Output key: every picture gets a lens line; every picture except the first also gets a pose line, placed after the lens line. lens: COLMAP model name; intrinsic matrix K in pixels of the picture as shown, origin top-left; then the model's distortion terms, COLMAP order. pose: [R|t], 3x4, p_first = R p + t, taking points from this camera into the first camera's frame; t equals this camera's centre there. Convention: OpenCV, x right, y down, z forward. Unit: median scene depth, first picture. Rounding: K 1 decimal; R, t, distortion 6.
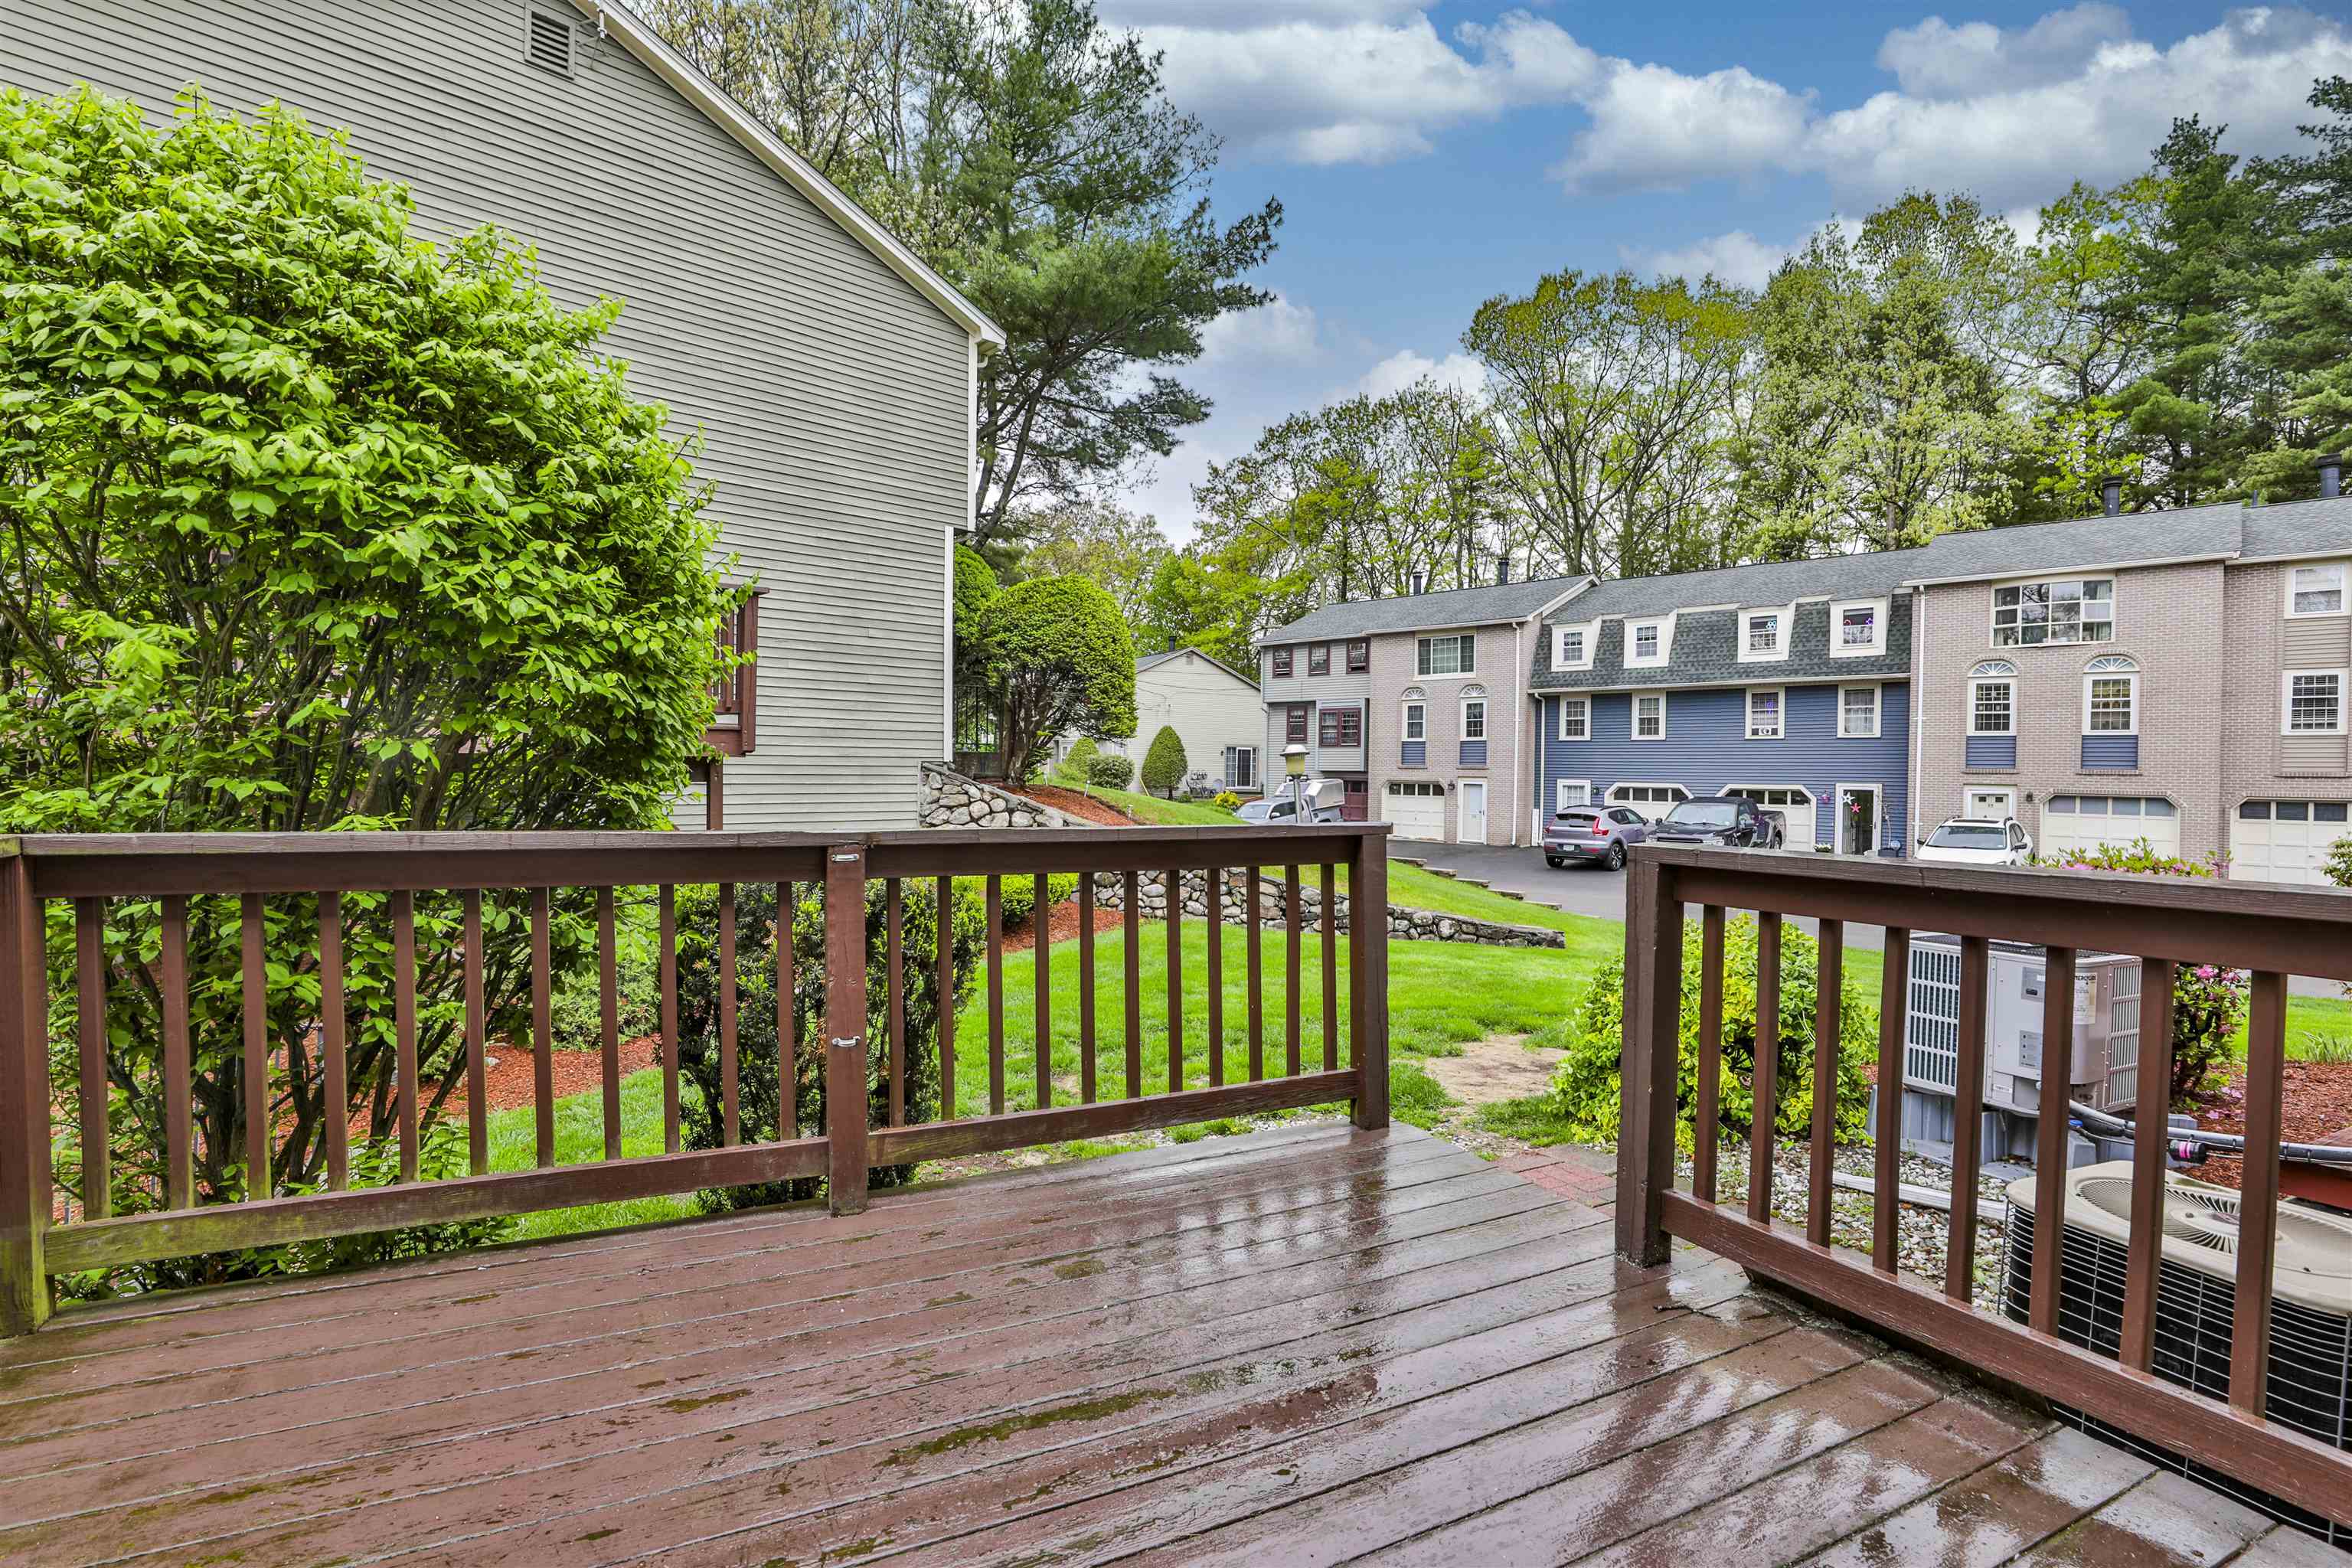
lens RADIAL K [[1114.4, 0, 1206.7], [0, 1114.4, 775.6], [0, 0, 1]] dist [-0.049633, 0.012632]
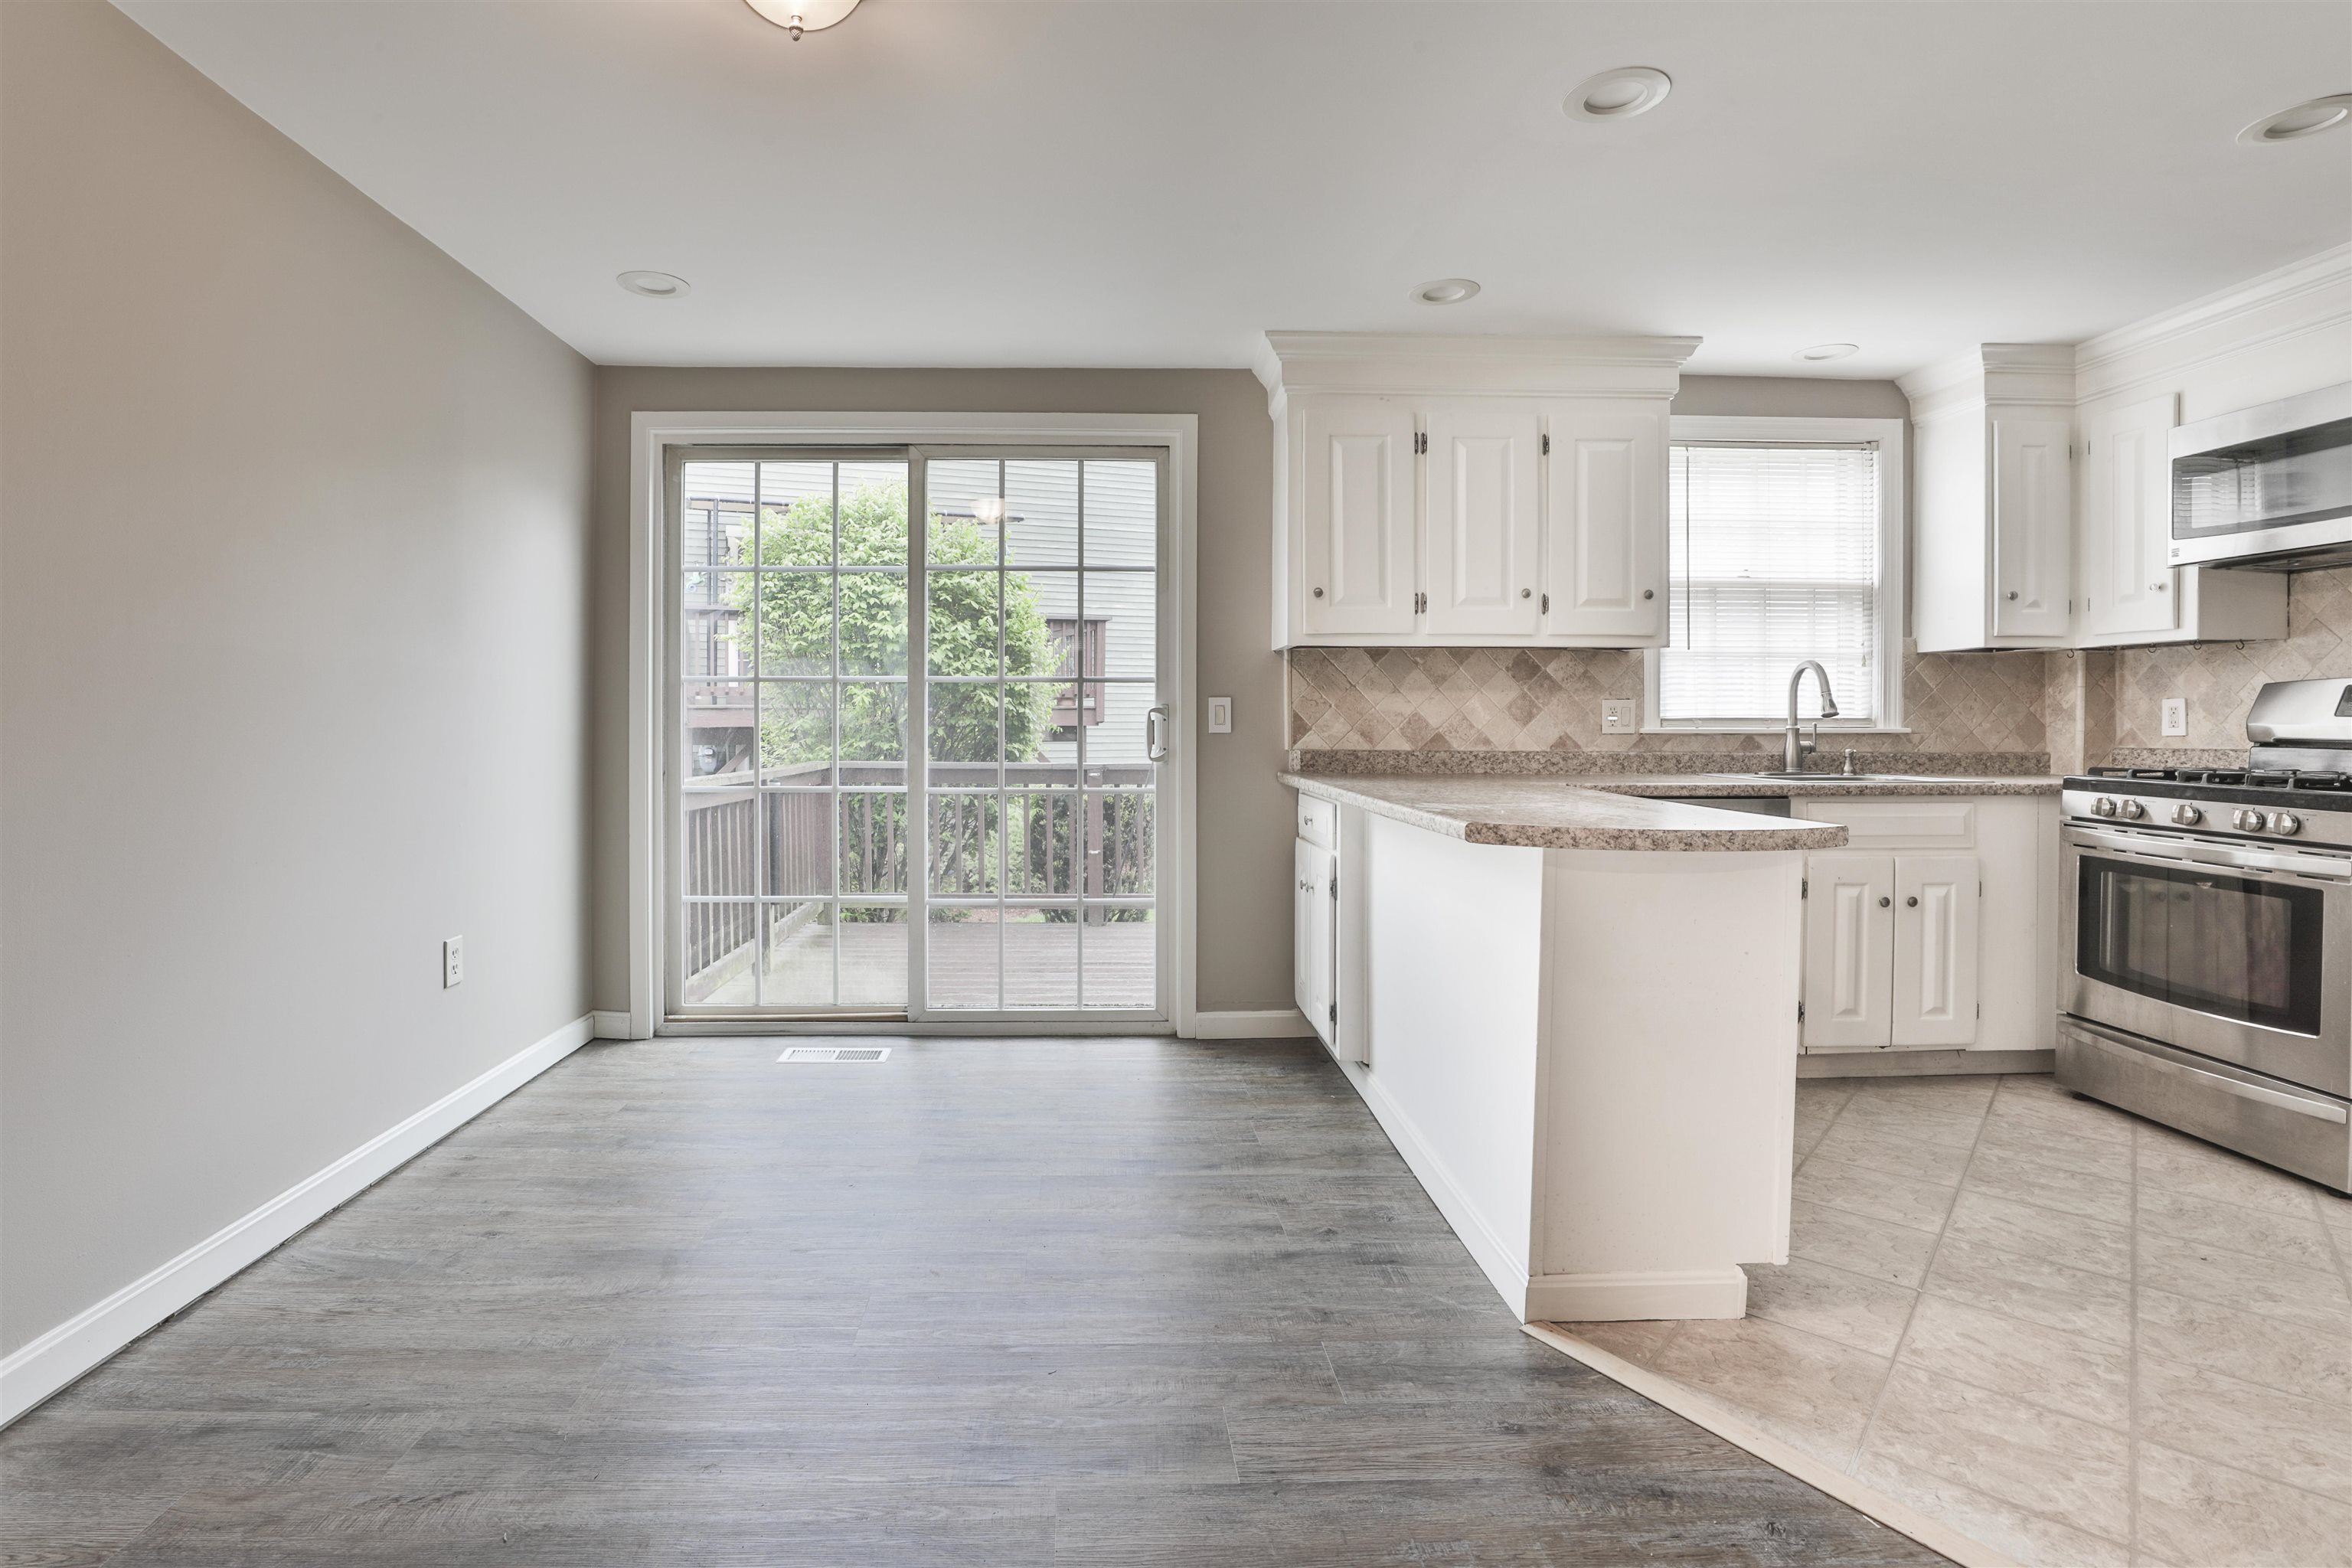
lens RADIAL K [[1130.1, 0, 1104.9], [0, 1130.1, 722.9], [0, 0, 1]] dist [-0.041948, 0.013794]
pose [[0.906576, -0.006637, -0.421990, 0.735720], [0.003919, 0.999966, -0.007308, -0.019237], [0.422024, 0.004971, 0.906571, -1.217388]]
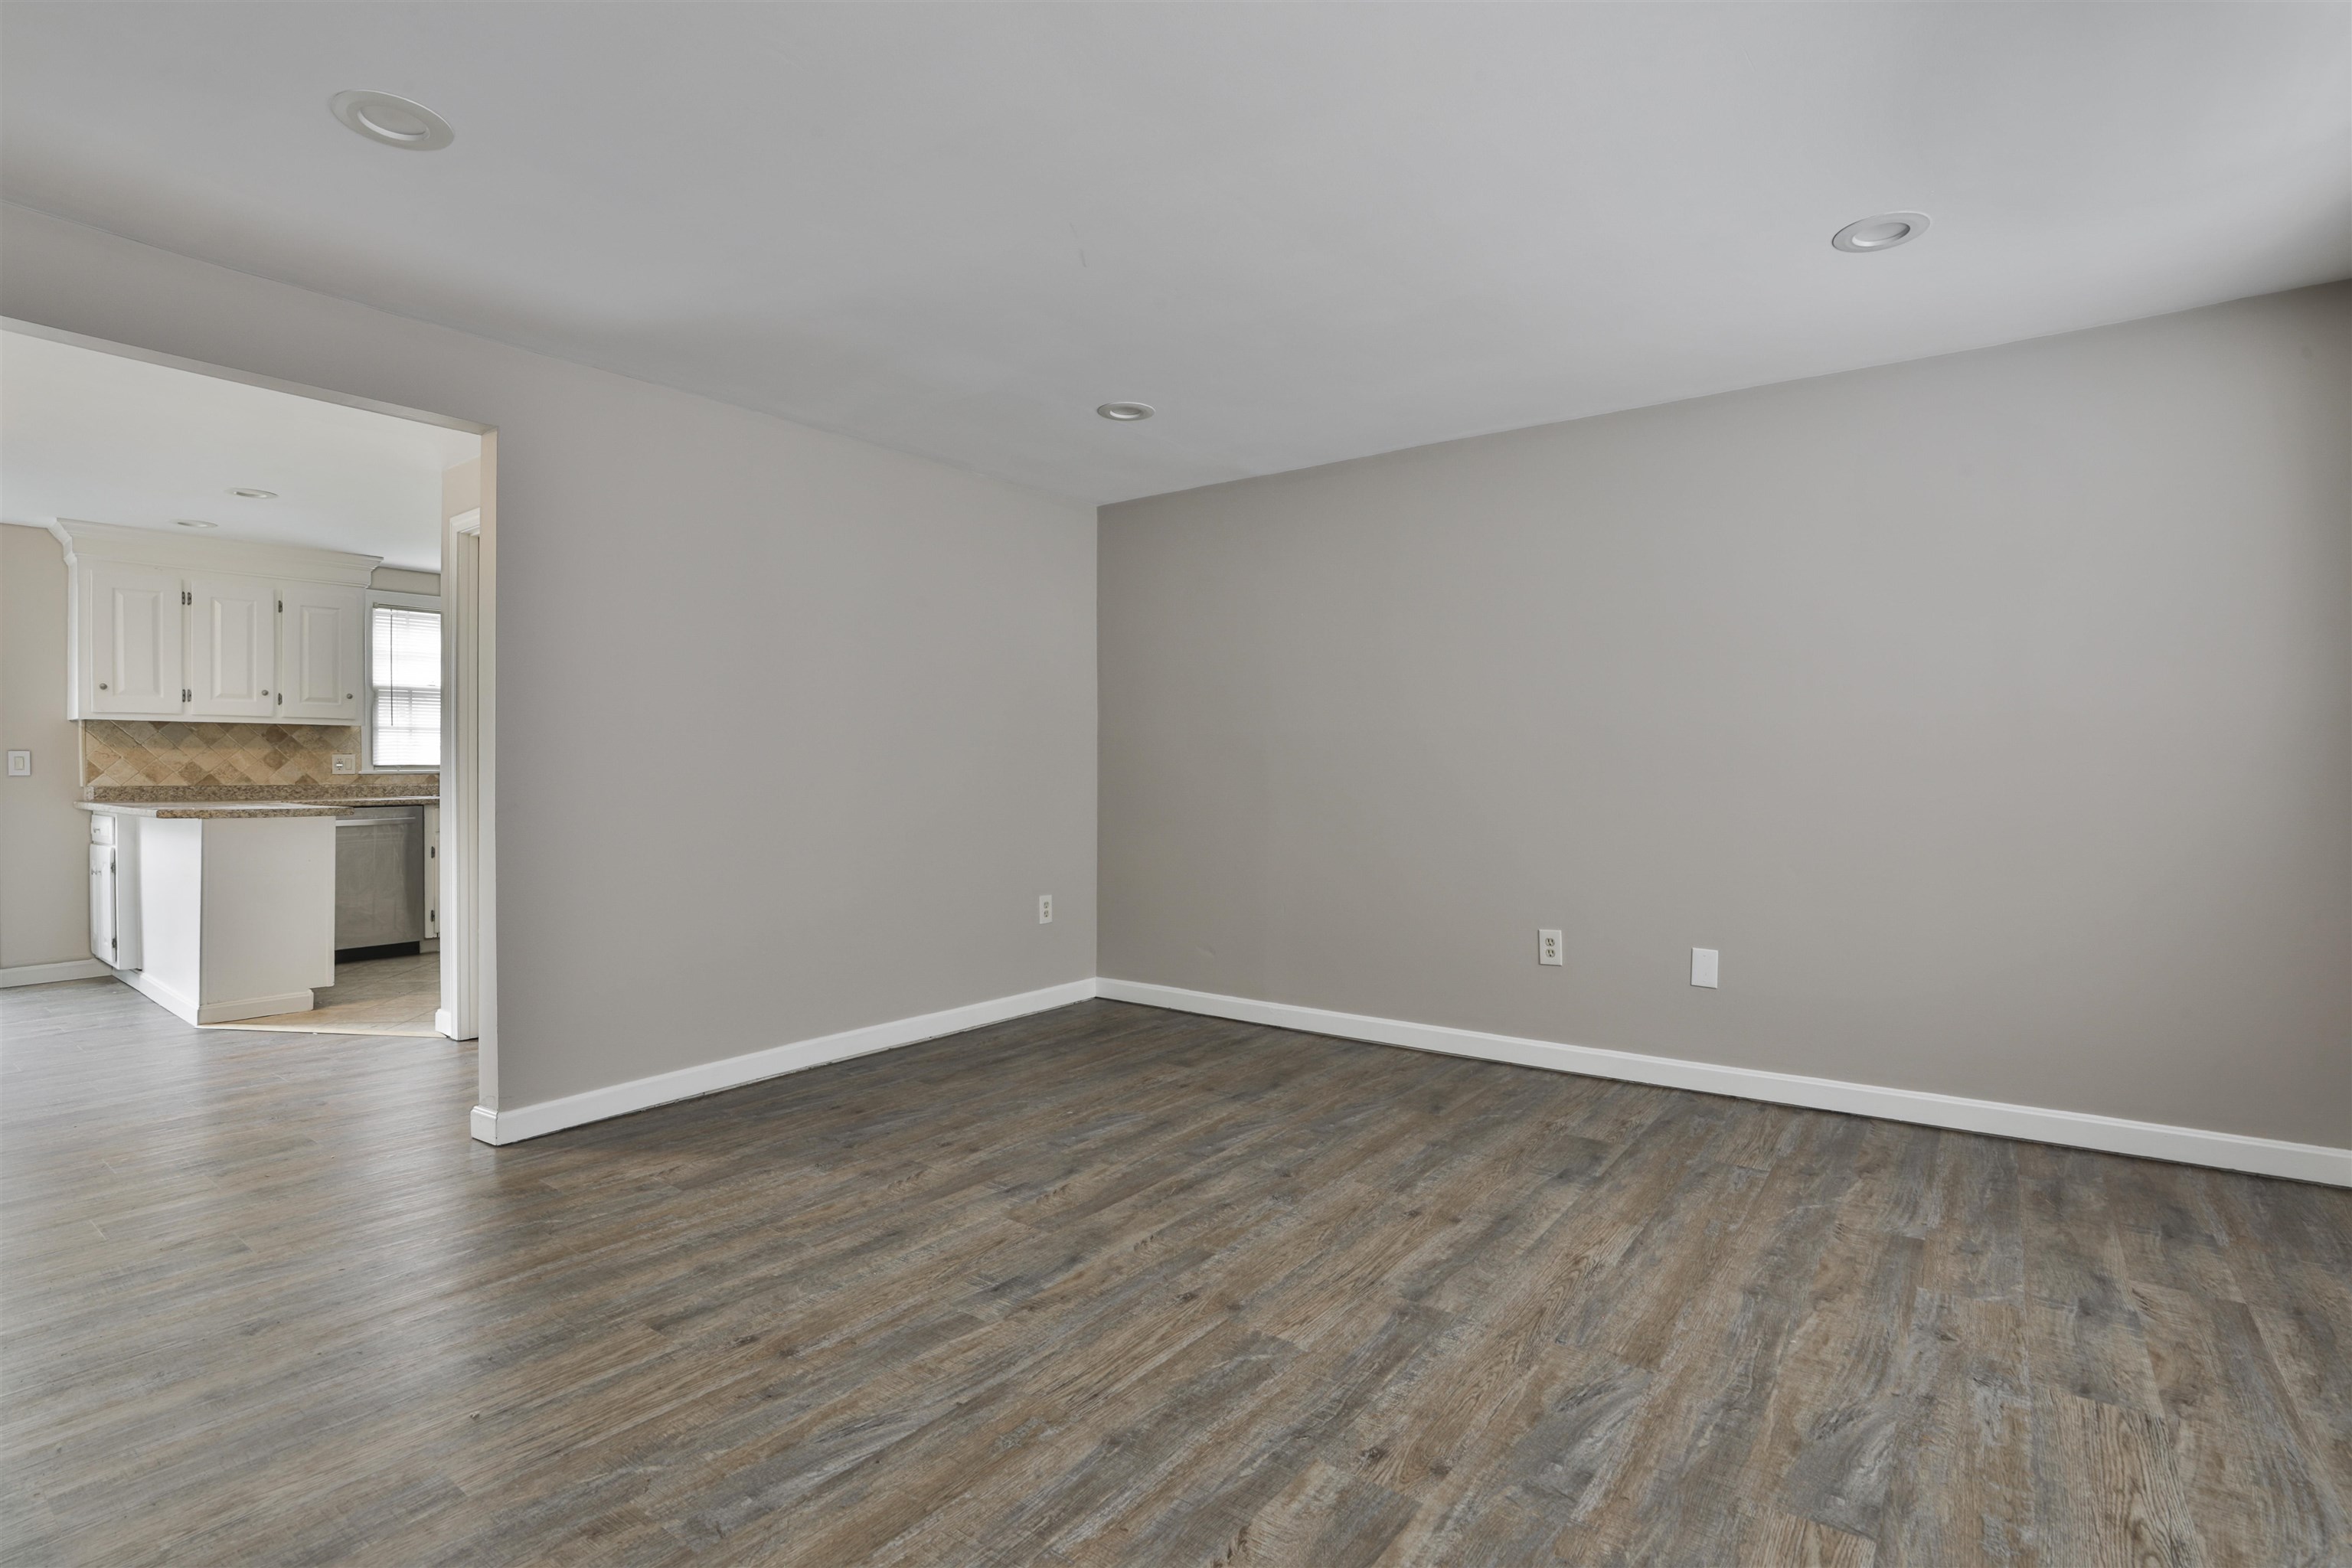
lens RADIAL K [[1113.5, 0, 1152.8], [0, 1113.5, 772.2], [0, 0, 1]] dist [-0.041518, 0.011719]
pose [[0.896929, -0.013240, 0.441976, 1.256141], [0.014252, 0.999898, 0.001032, 0.004819], [-0.441944, 0.005373, 0.897027, -2.561014]]
